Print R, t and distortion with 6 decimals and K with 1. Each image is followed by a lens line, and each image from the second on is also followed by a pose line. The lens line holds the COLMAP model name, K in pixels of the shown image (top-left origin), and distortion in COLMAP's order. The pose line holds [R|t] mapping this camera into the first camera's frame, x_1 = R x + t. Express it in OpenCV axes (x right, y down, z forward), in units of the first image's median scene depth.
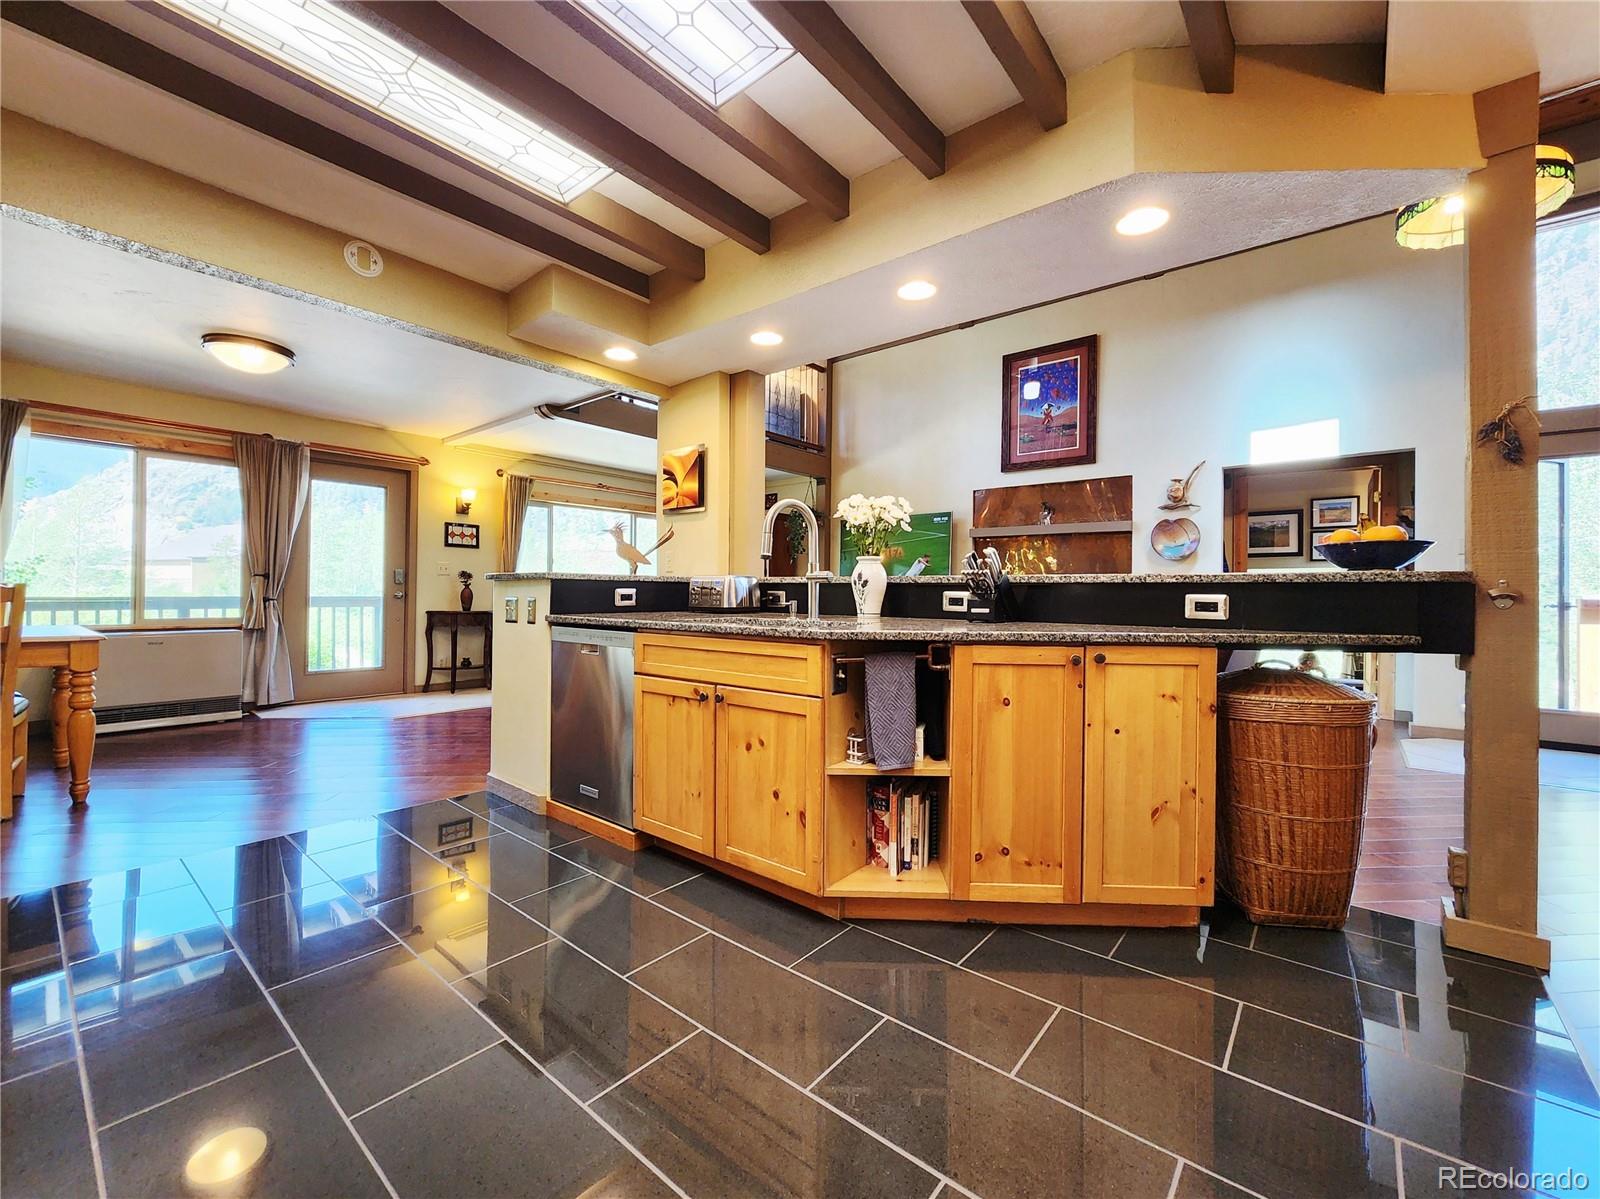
lens RADIAL K [[661.1, 0, 801.1], [0, 661.1, 590.2], [0, 0, 1]] dist [0.000797, 0.000226]
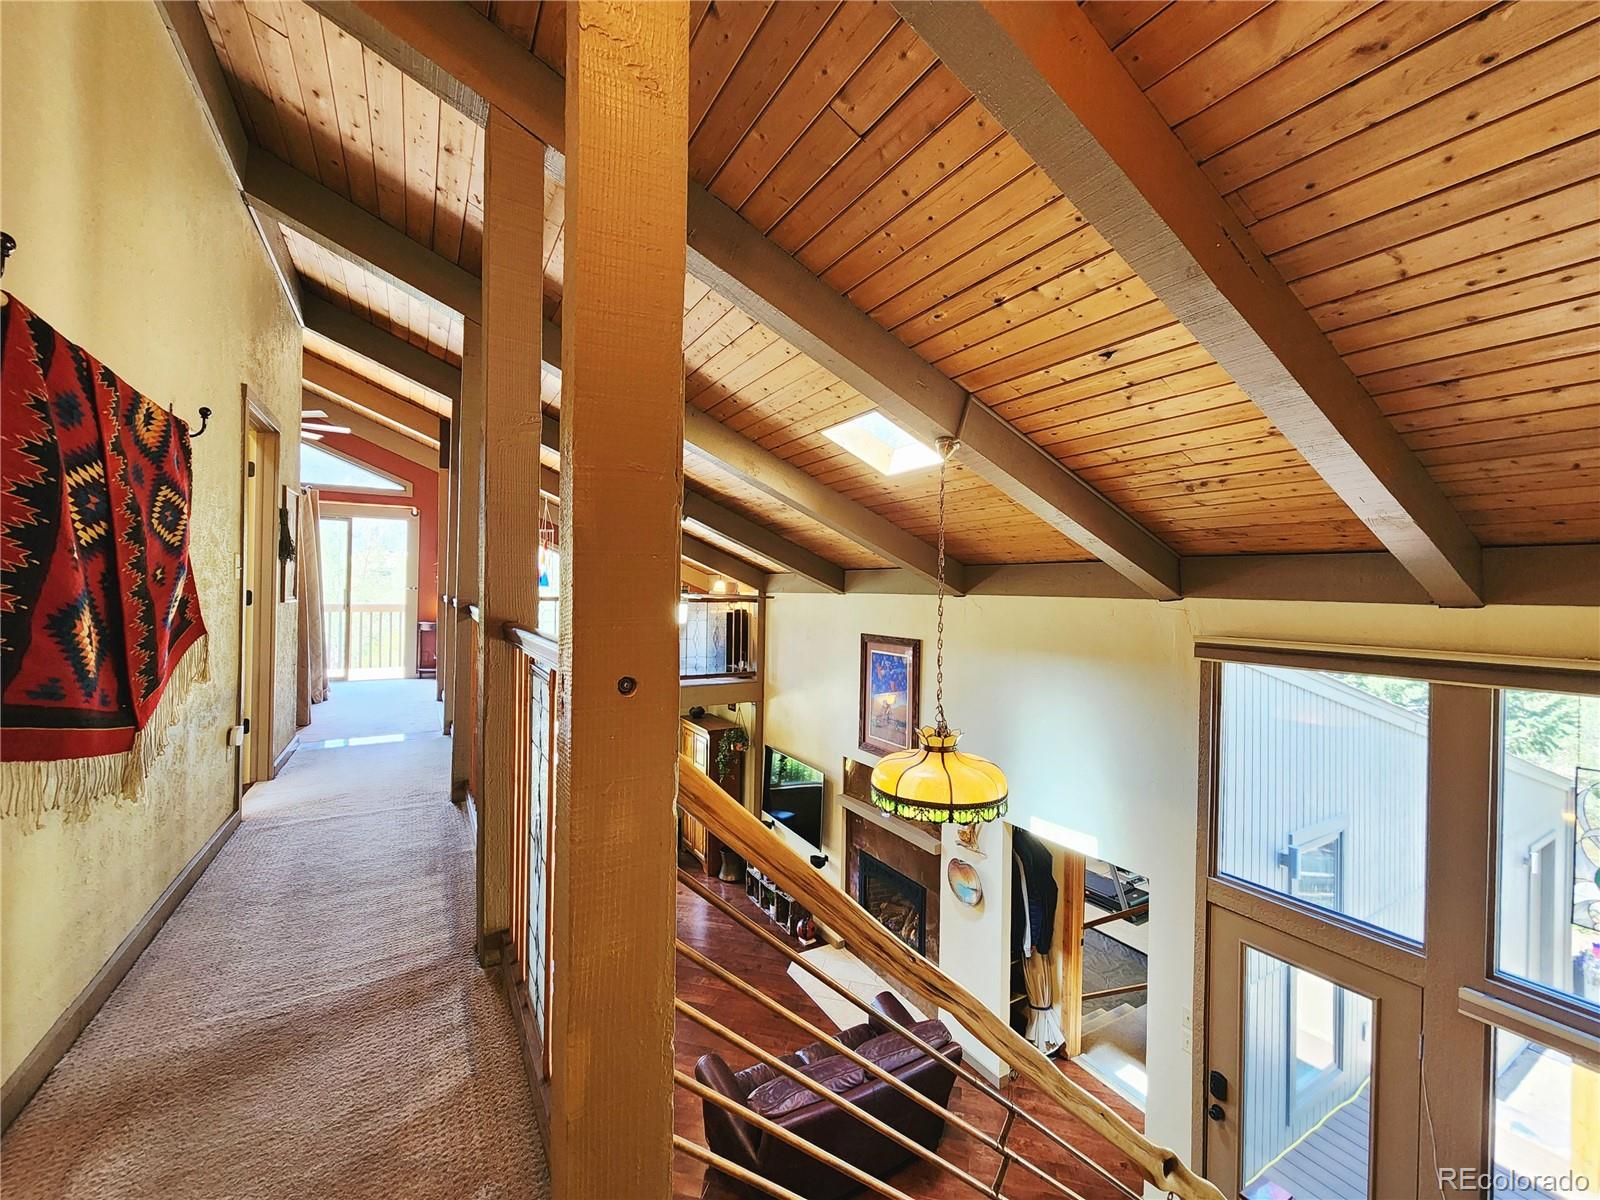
lens RADIAL K [[654.2, 0, 799.5], [0, 654.2, 590.9], [0, 0, 1]] dist [0.000411, -0.000429]
pose [[0.941125, 0.004551, -0.338028, 0.654208], [-0.006199, 0.999974, -0.003796, -0.489320], [0.338002, 0.005668, 0.941128, 0.027951]]
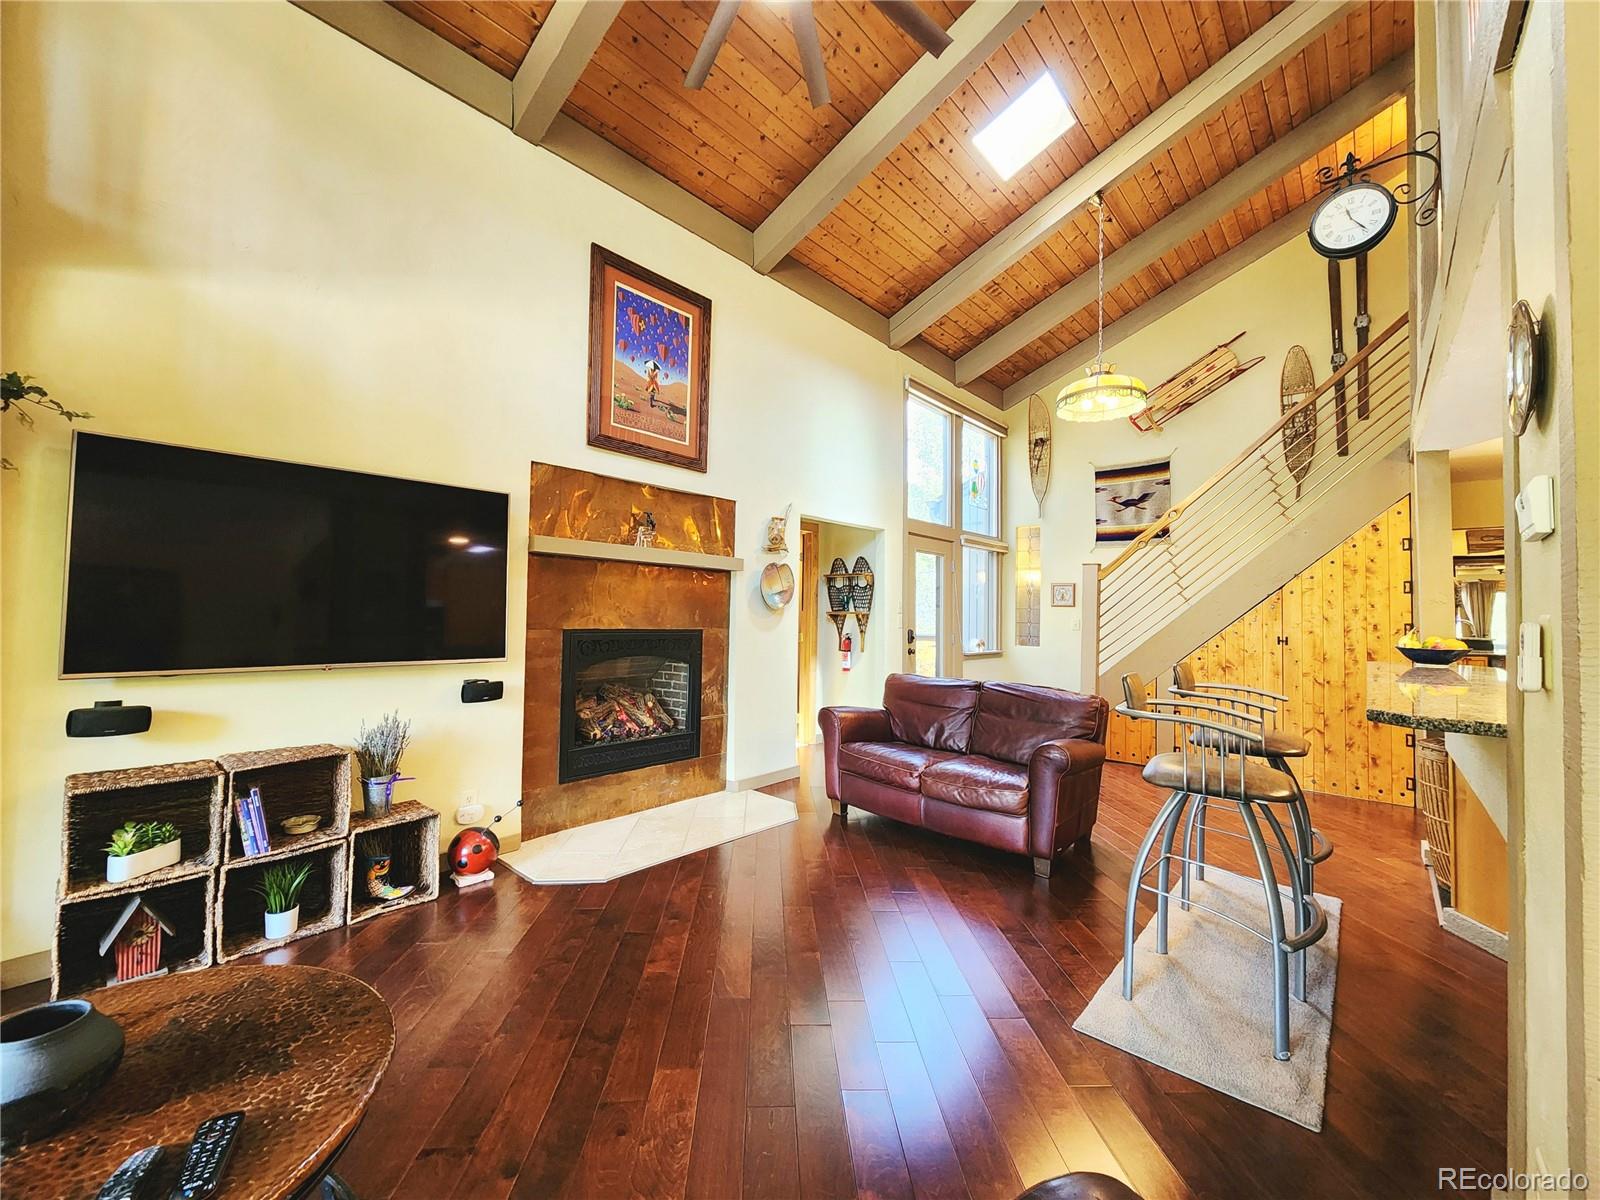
lens RADIAL K [[654.2, 0, 799.5], [0, 654.2, 590.9], [0, 0, 1]] dist [0.000411, -0.000429]
pose [[0.026926, 0.025276, 0.999318, -0.294614], [-0.022306, 0.999447, -0.024678, -0.050100], [-0.999389, -0.021626, 0.027475, 0.941215]]
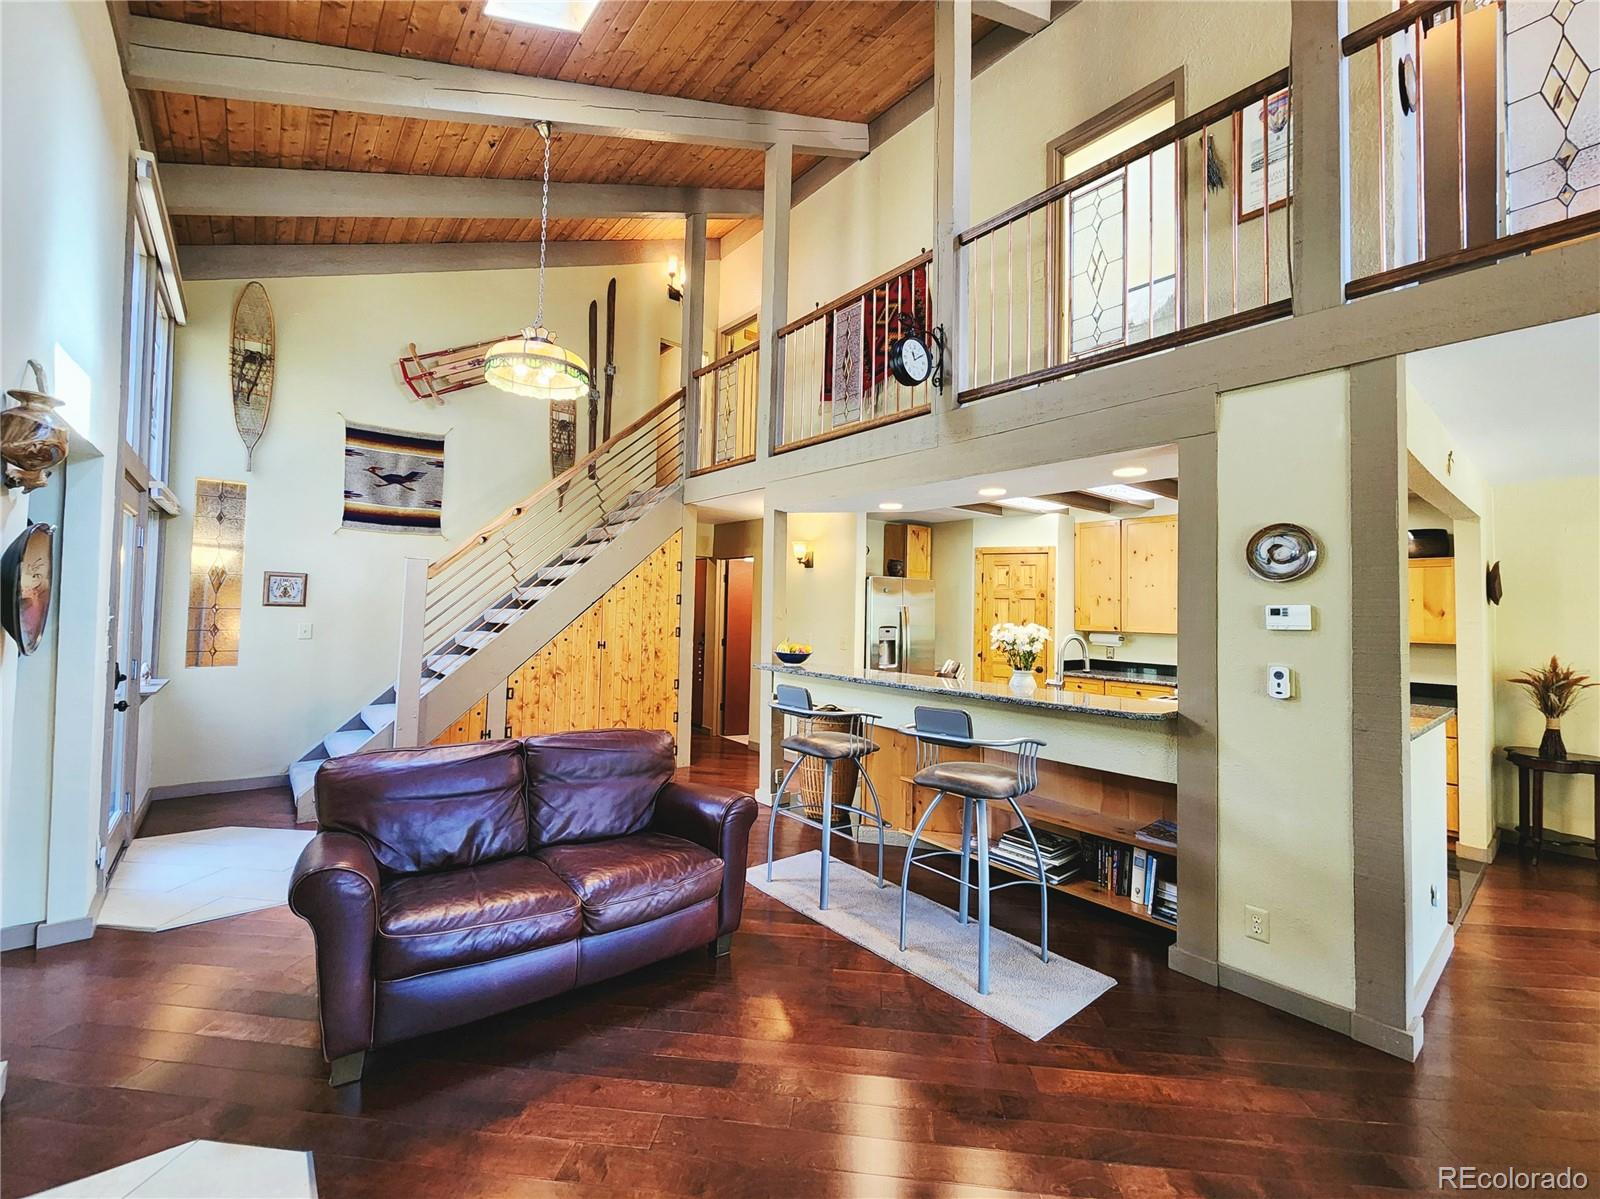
lens RADIAL K [[664.7, 0, 798.9], [0, 664.7, 588.3], [0, 0, 1]] dist [0.001837, -0.000187]
pose [[-0.981855, -0.026054, 0.187837, 0.153433], [-0.033393, 0.998793, -0.036012, -0.077922], [-0.186672, -0.041631, -0.981540, 1.233749]]
